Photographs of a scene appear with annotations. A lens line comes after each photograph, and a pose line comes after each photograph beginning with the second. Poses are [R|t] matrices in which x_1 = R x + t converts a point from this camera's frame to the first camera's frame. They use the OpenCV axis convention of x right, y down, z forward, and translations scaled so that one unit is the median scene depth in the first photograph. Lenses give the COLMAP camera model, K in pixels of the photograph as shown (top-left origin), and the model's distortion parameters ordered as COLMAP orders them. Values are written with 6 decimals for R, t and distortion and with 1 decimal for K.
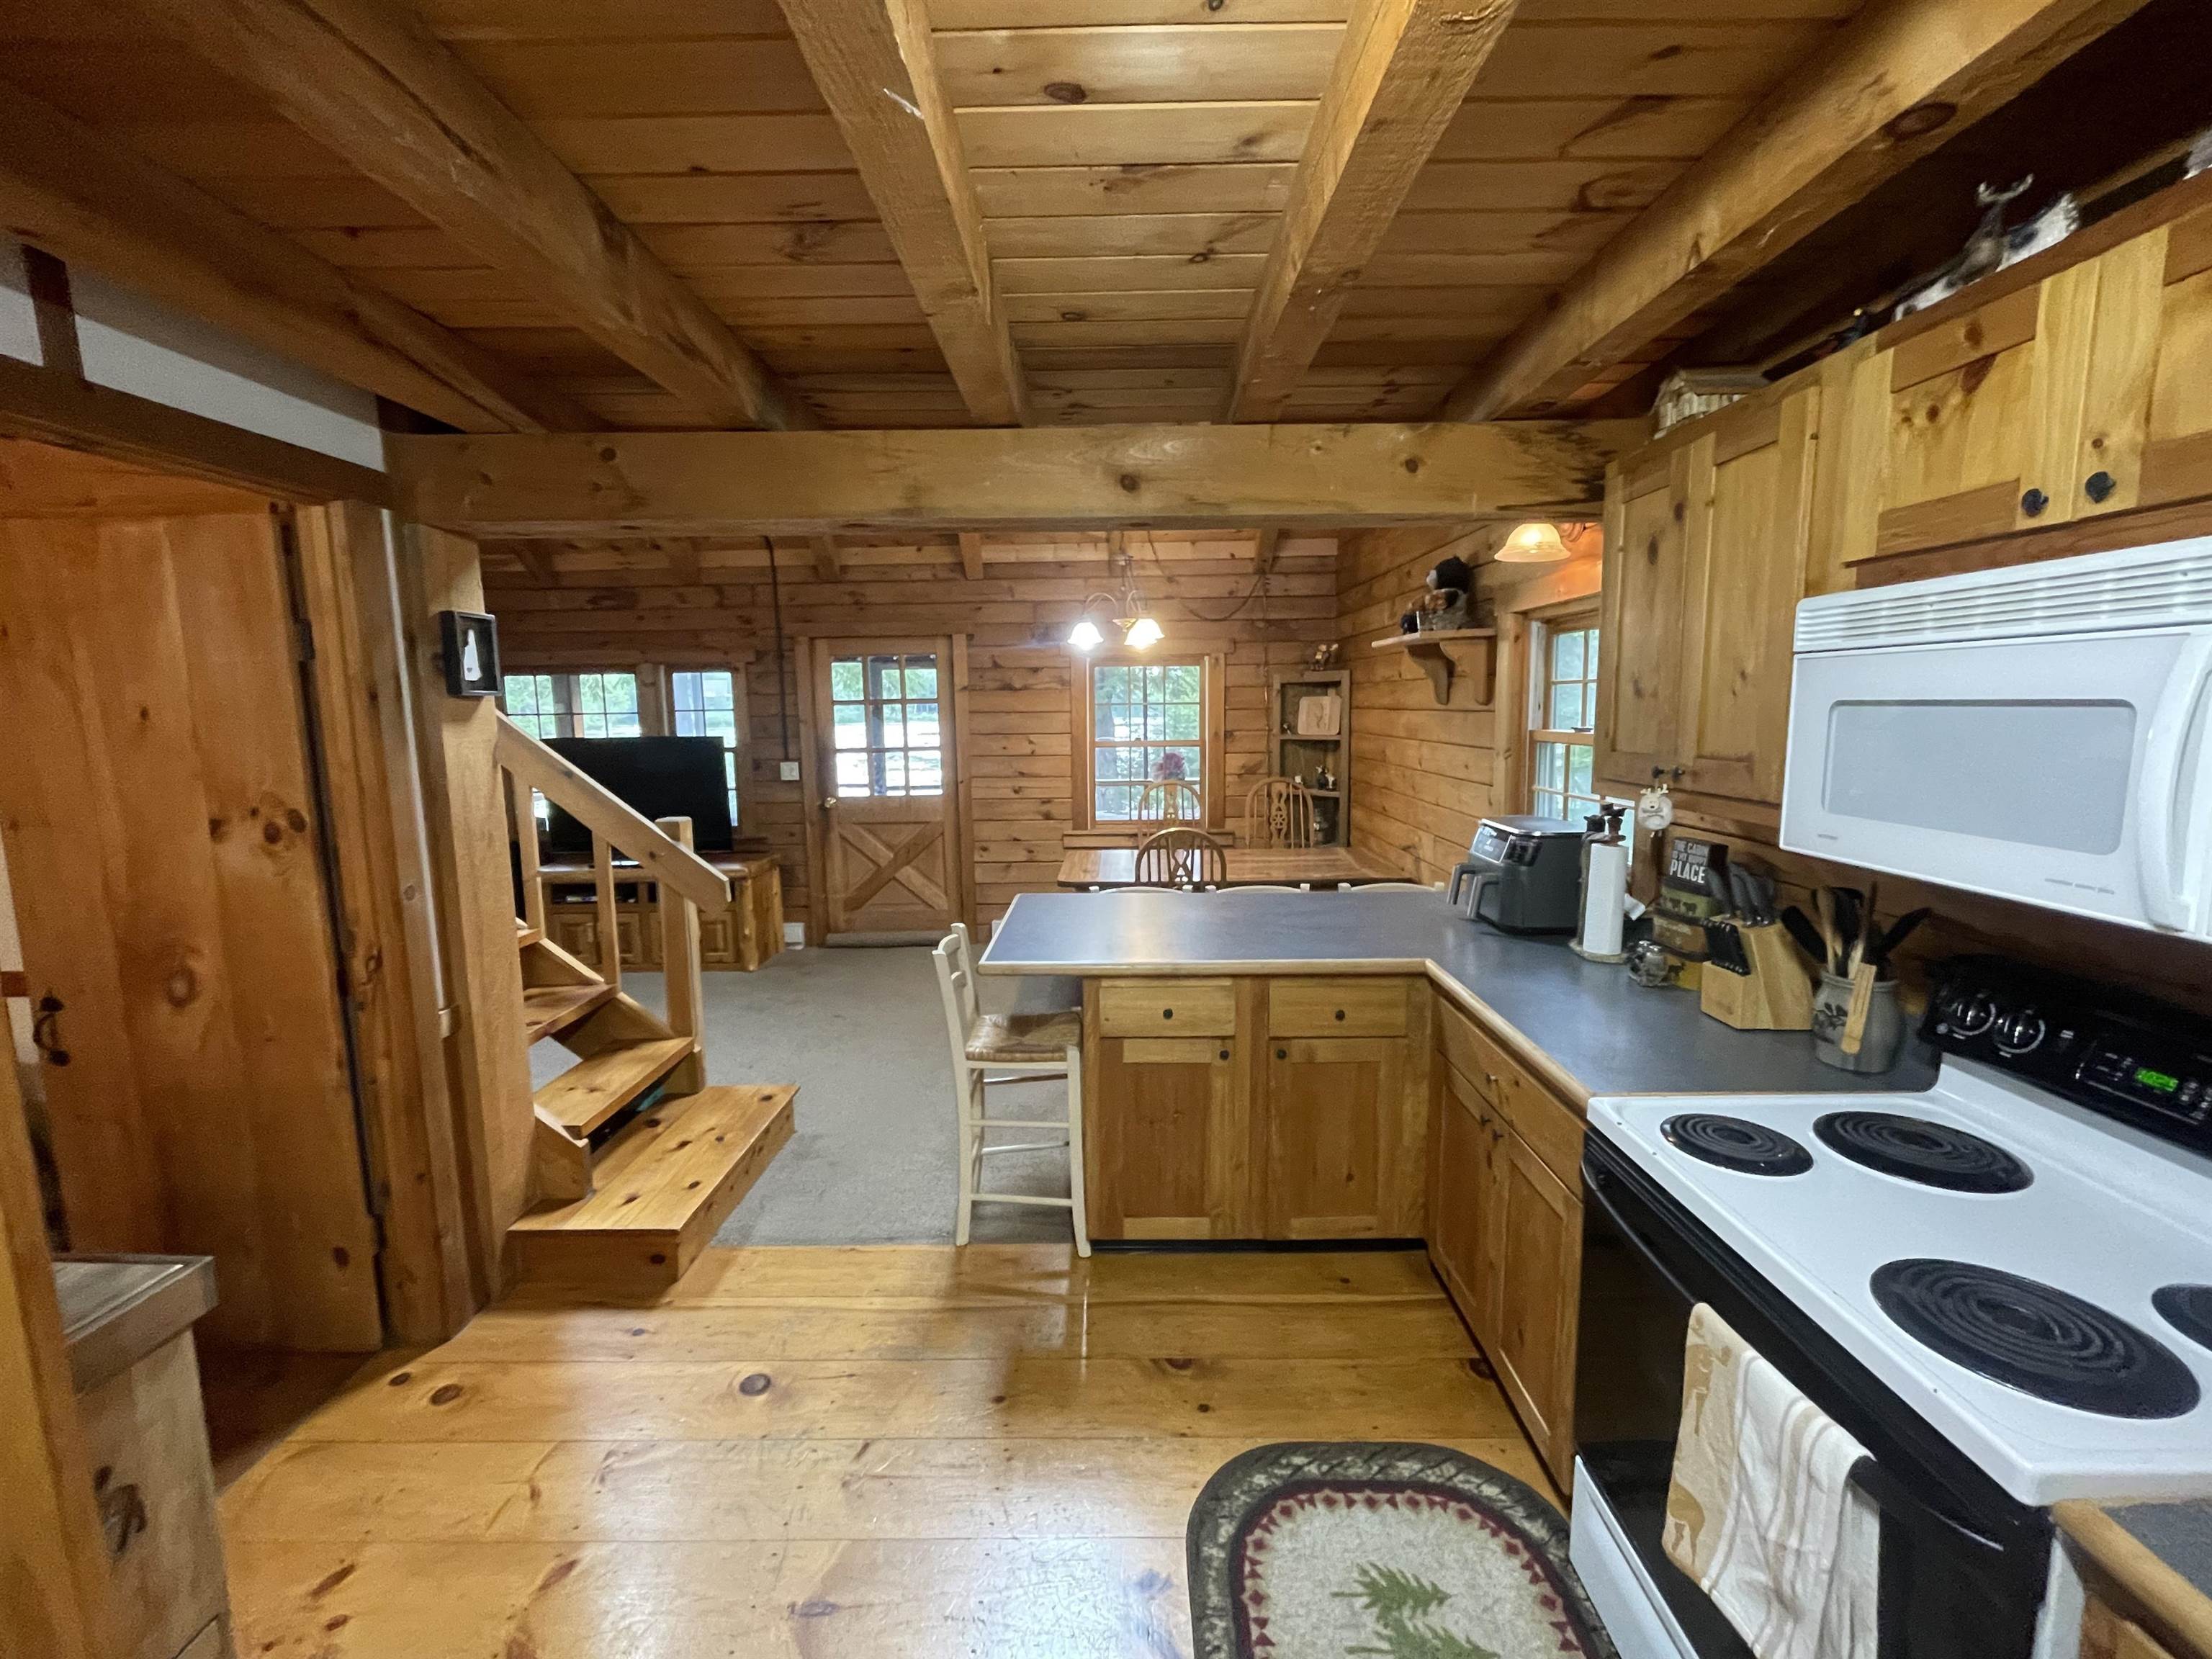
lens RADIAL K [[896.9, 0, 1101.3], [0, 896.9, 819.6], [0, 0, 1]] dist [-0.001266, -0.000275]
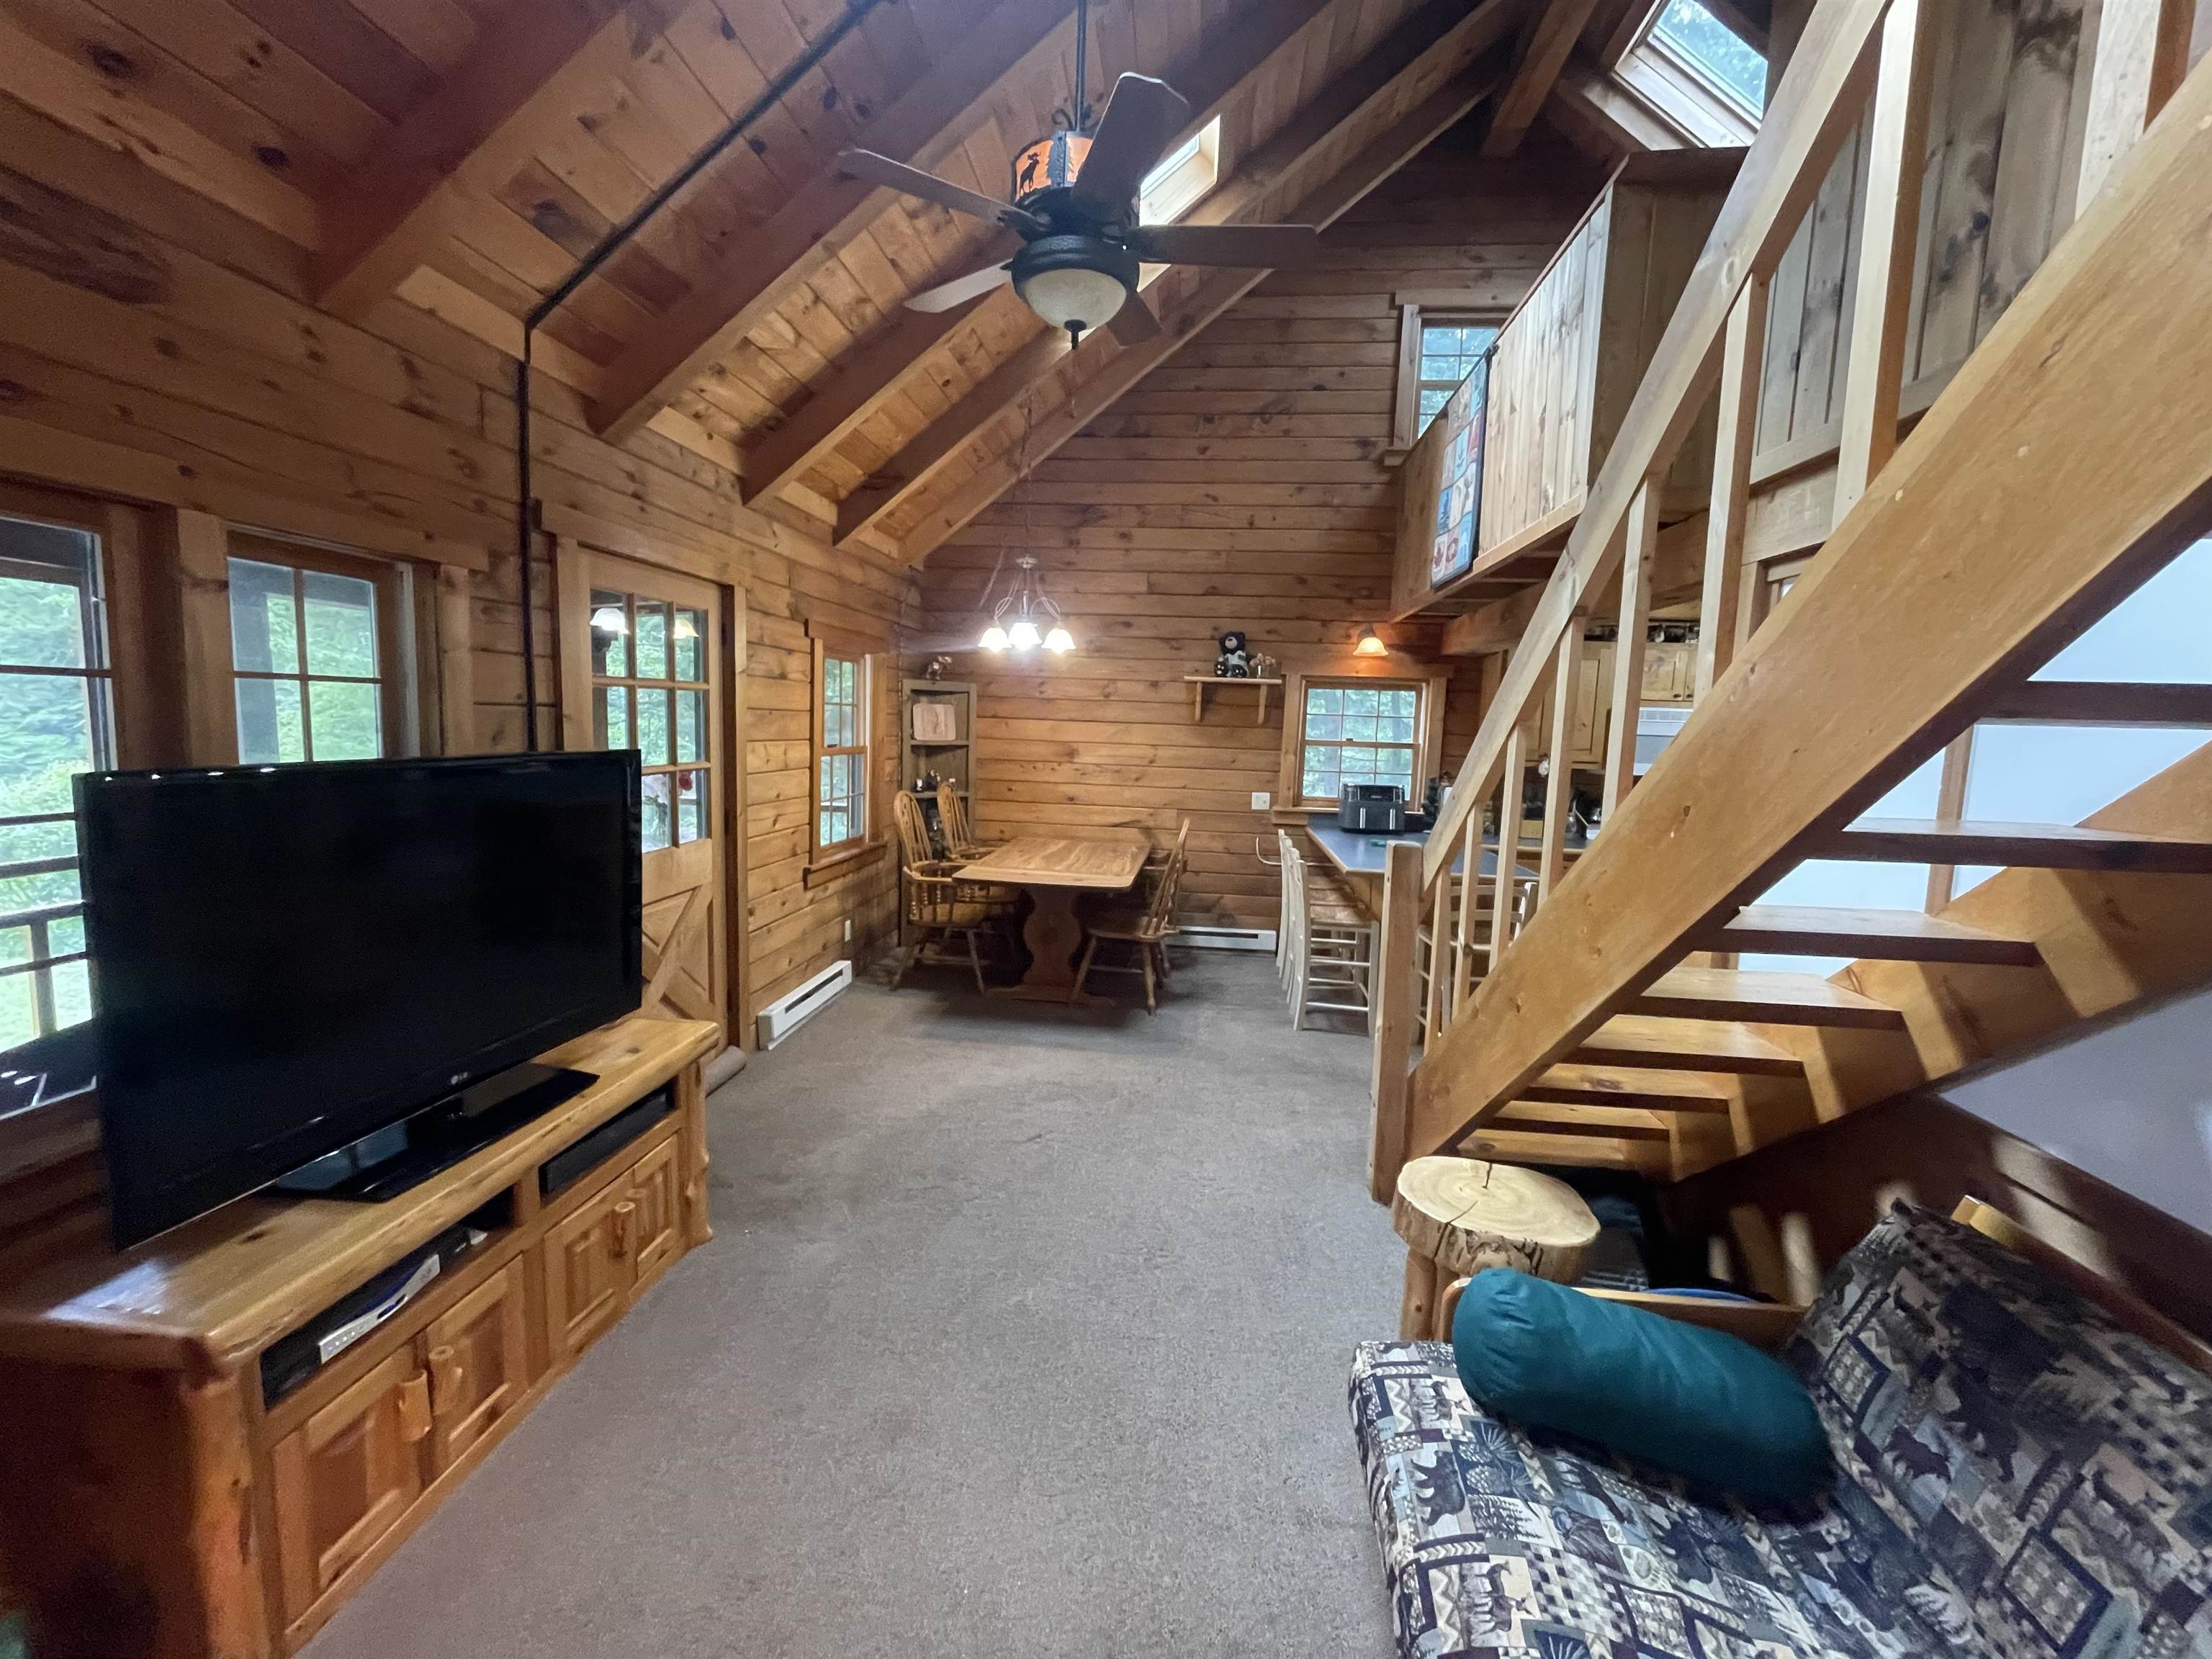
lens RADIAL K [[896.9, 0, 1101.8], [0, 896.9, 819.7], [0, 0, 1]] dist [-0.001266, -0.000275]
pose [[0.103006, -0.092853, 0.990337, -1.954985], [0.089747, 0.992440, 0.083715, -0.176934], [-0.990624, 0.080257, 0.110561, 1.700997]]
